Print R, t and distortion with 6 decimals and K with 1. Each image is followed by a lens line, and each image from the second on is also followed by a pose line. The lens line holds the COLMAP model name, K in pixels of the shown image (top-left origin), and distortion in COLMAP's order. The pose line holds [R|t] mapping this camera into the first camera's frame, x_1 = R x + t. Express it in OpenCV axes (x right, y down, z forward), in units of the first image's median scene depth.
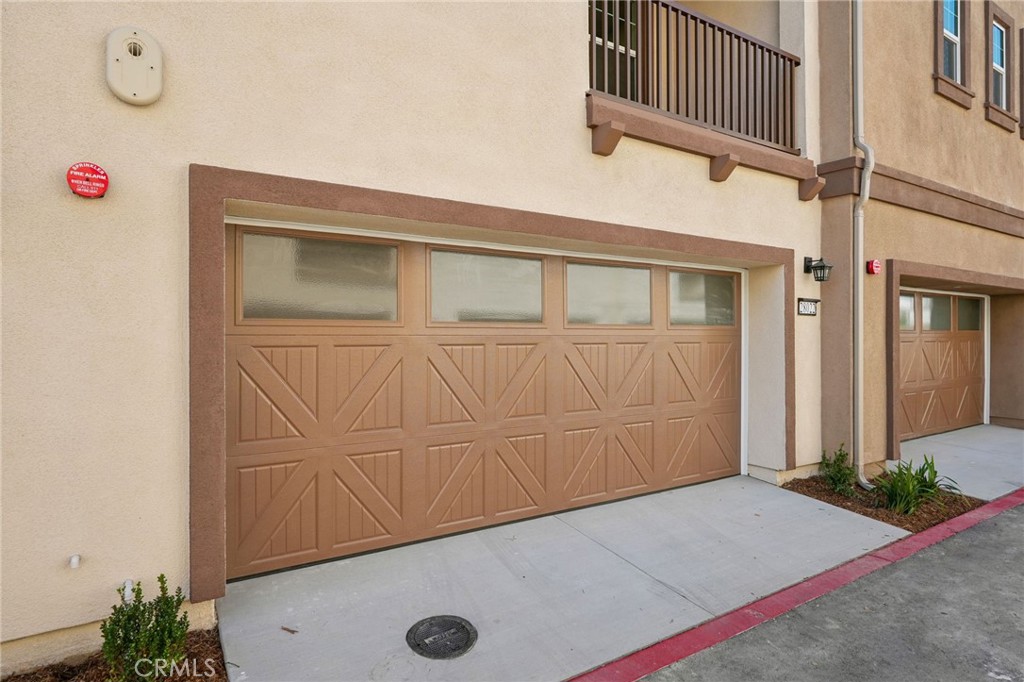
lens RADIAL K [[453.4, 0, 512.0], [0, 453.4, 341.0], [0, 0, 1]] dist [-0.017350, 0.011351]
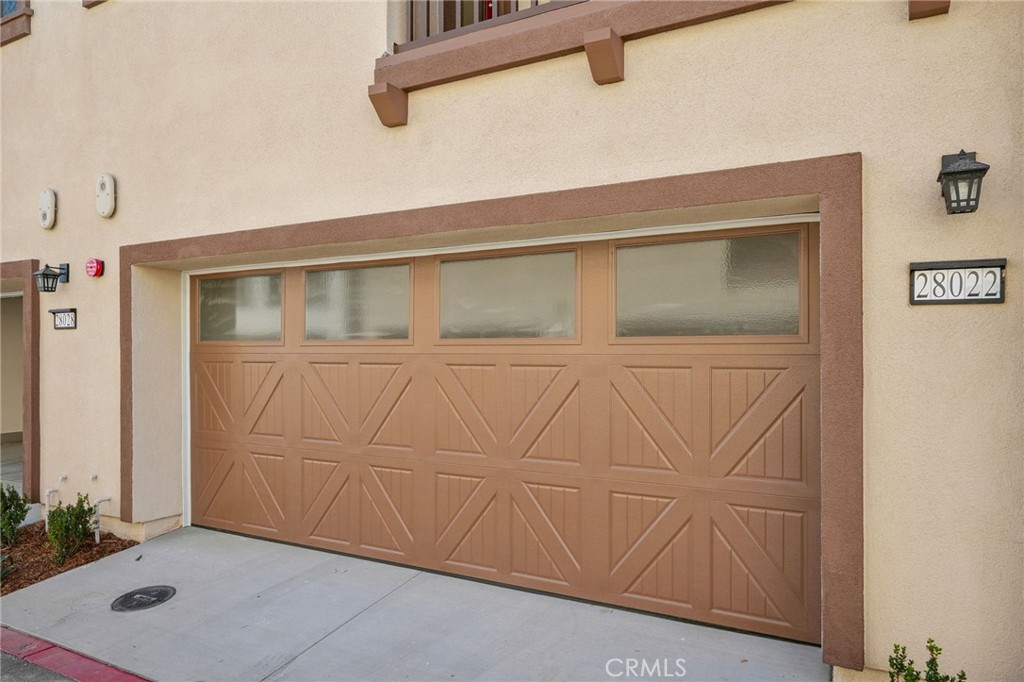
lens RADIAL K [[554.6, 0, 512.0], [0, 554.6, 365.0], [0, 0, 1]] dist [-0.003231, -0.000655]
pose [[0.620793, 0.016344, -0.783804, 0.941338], [-0.011599, 0.999865, 0.011663, -0.005451], [0.783889, 0.001851, 0.620899, 0.478508]]
